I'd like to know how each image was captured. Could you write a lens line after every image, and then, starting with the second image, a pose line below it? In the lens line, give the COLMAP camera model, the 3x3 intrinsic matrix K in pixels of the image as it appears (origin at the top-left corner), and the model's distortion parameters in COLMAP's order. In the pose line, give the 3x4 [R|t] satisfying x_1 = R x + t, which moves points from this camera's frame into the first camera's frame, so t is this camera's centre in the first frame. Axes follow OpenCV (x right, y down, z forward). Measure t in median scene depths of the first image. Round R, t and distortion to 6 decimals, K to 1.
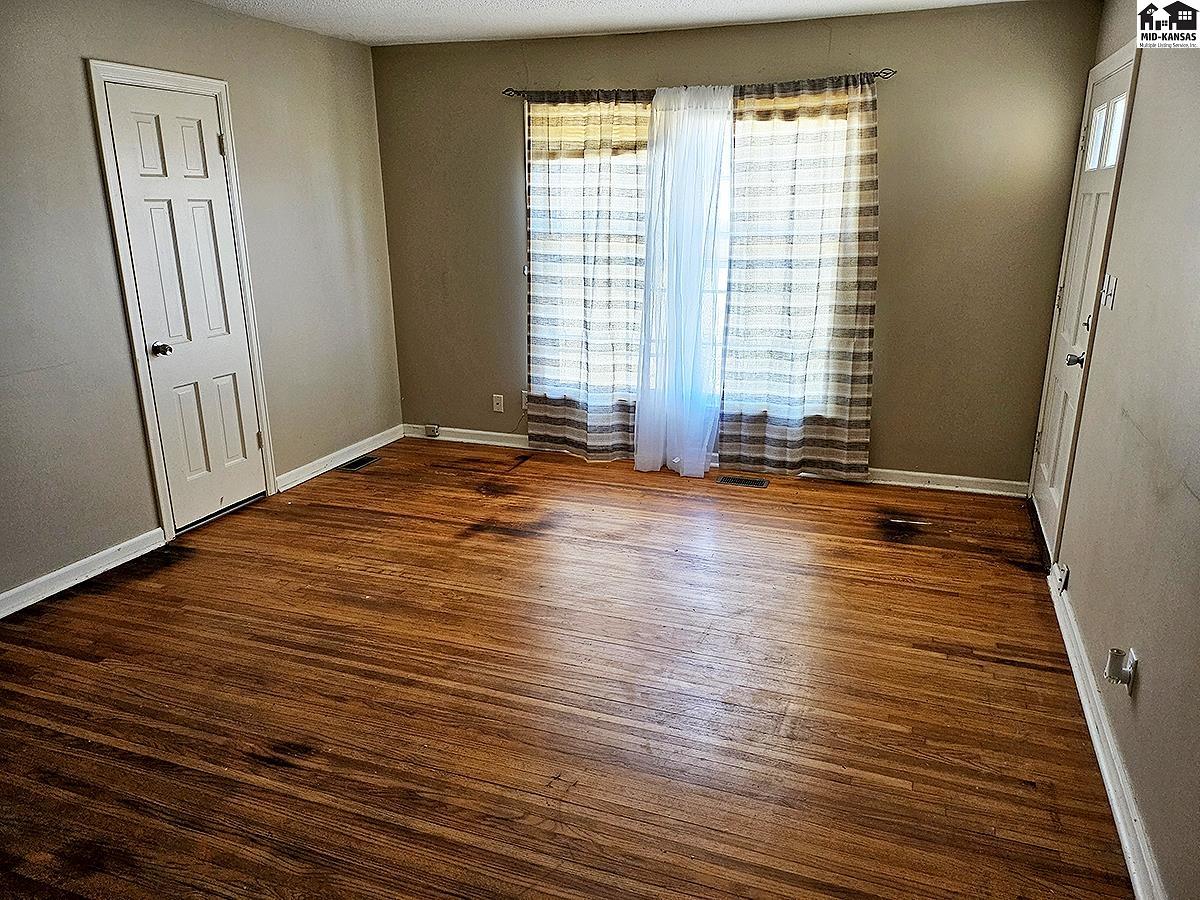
lens RADIAL K [[841.3, 0, 613.2], [0, 841.3, 454.5], [0, 0, 1]] dist [0.077703, -0.082731]
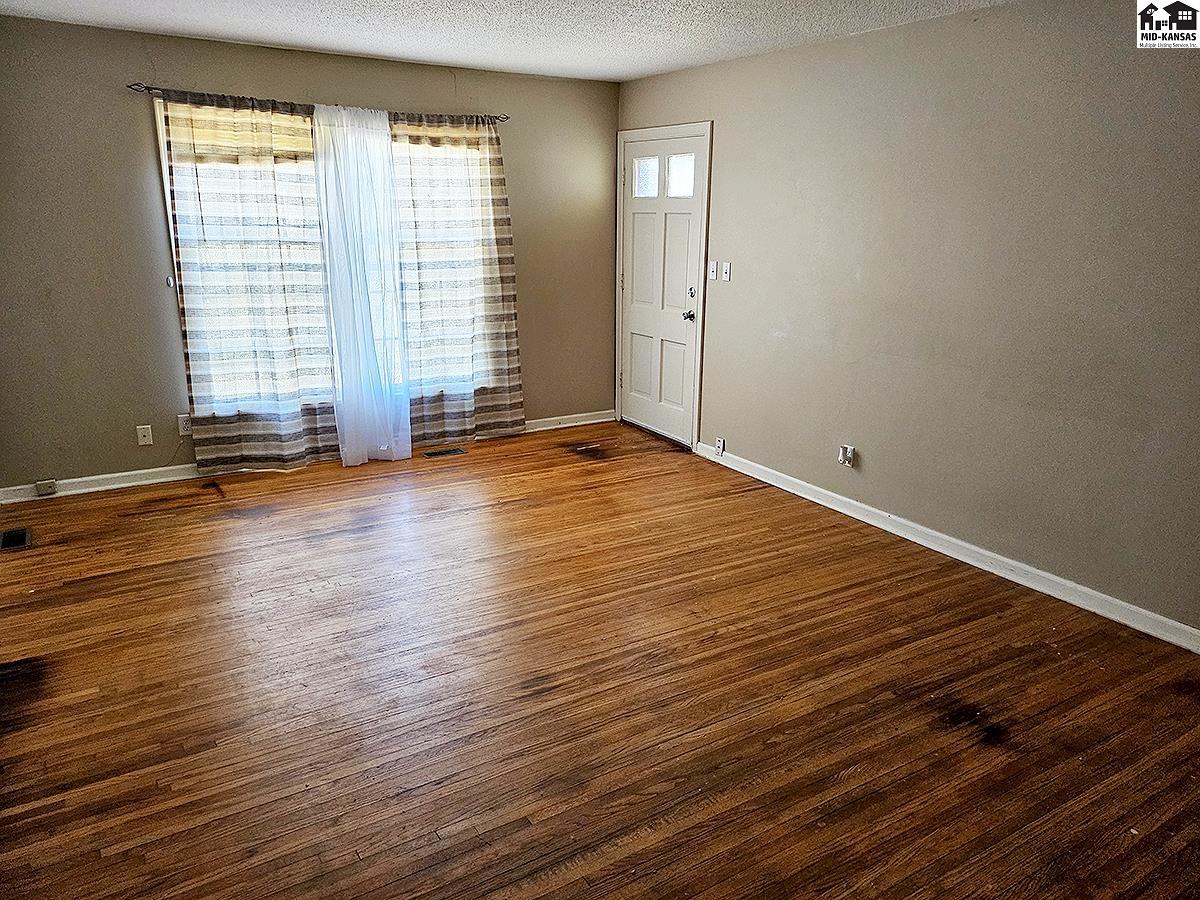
lens RADIAL K [[841.3, 0, 613.2], [0, 841.3, 454.5], [0, 0, 1]] dist [0.077703, -0.082731]
pose [[0.614099, -0.204271, 0.762336, -0.600774], [0.213524, 0.972904, 0.088690, -0.019307], [-0.759796, 0.108313, 0.641076, 0.078418]]
